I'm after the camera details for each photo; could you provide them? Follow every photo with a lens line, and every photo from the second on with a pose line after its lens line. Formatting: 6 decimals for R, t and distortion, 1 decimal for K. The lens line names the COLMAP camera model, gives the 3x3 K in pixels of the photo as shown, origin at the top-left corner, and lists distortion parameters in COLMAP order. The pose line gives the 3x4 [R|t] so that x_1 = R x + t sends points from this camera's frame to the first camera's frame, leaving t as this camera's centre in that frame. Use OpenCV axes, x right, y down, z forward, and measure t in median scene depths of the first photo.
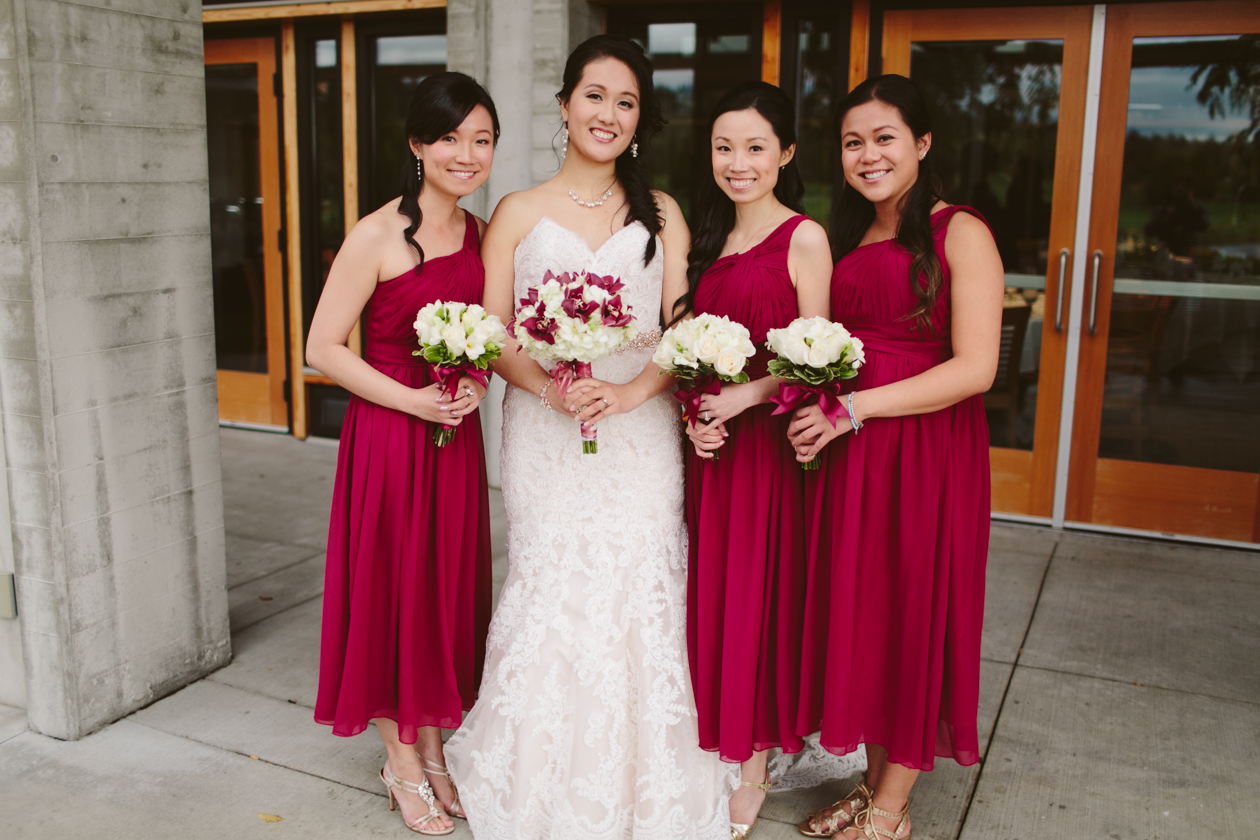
lens RADIAL K [[1226.9, 0, 630.0], [0, 1226.9, 420.0], [0, 0, 1]] dist [-0.105571, 0.141505]
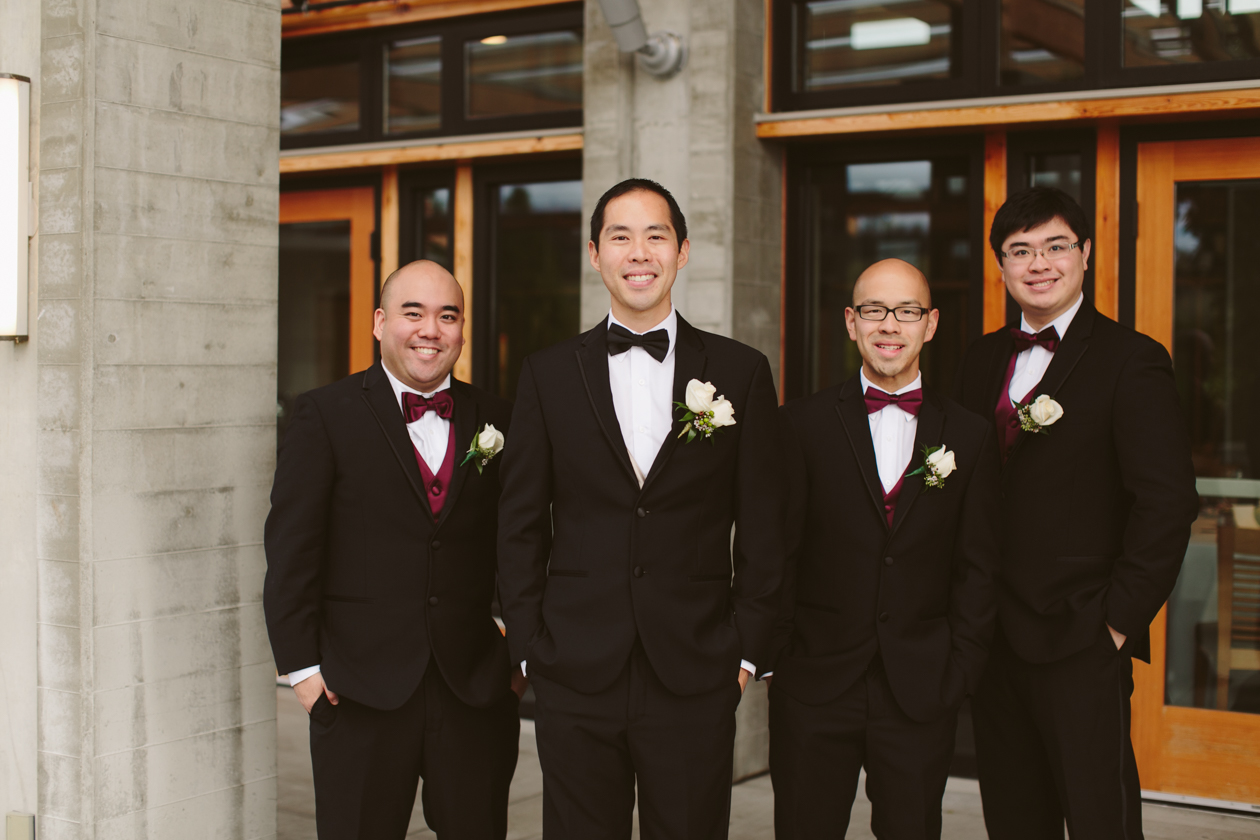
lens RADIAL K [[1857.9, 0, 630.0], [0, 1857.9, 420.0], [0, 0, 1]] dist [-0.166208, 0.363677]
pose [[0.988933, -0.003562, -0.148319, 0.101484], [-0.021191, 0.986070, -0.164973, 0.057278], [0.146841, 0.166291, 0.975082, -0.254295]]
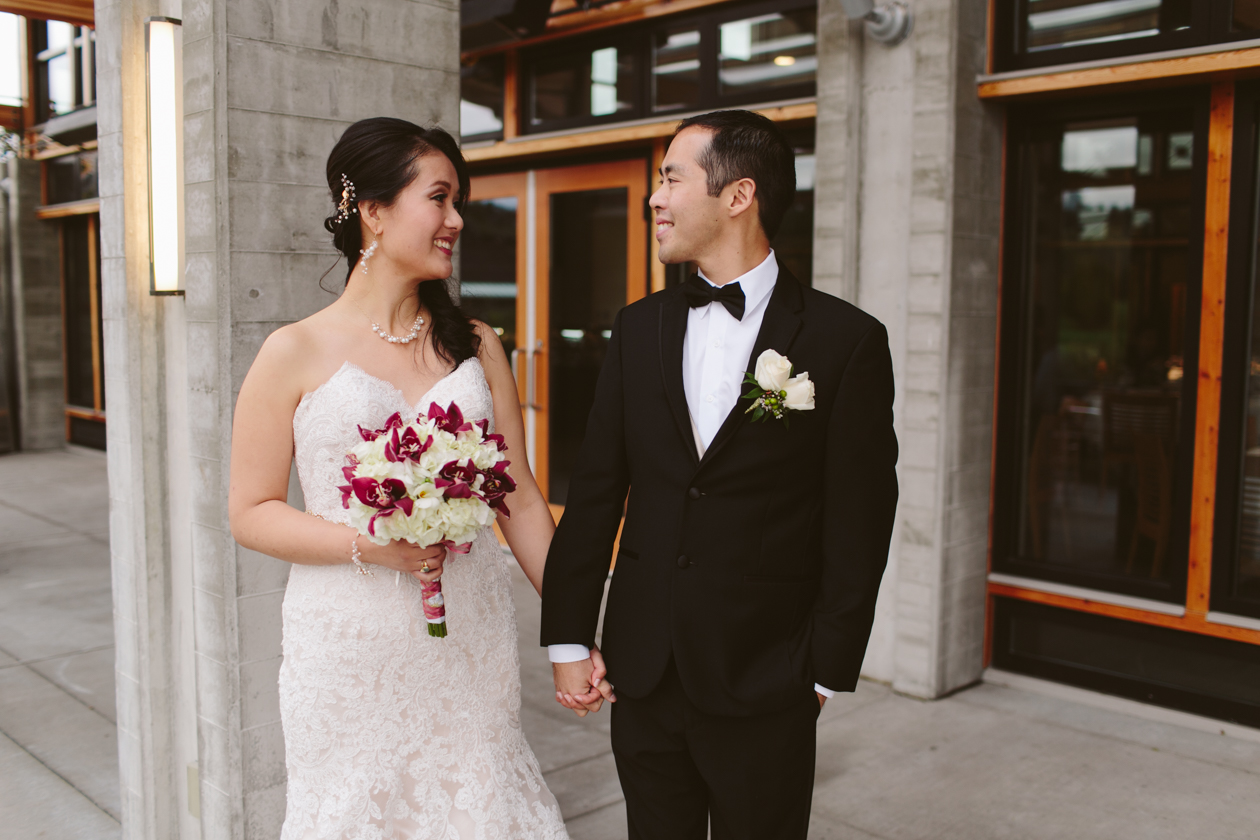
lens RADIAL K [[1226.9, 0, 630.0], [0, 1226.9, 420.0], [0, 0, 1]] dist [-0.105571, 0.141505]
pose [[0.934687, 0.025442, -0.354560, 0.069283], [-0.060961, 0.994131, -0.089368, -0.063478], [0.350206, 0.105146, 0.930753, 0.283962]]
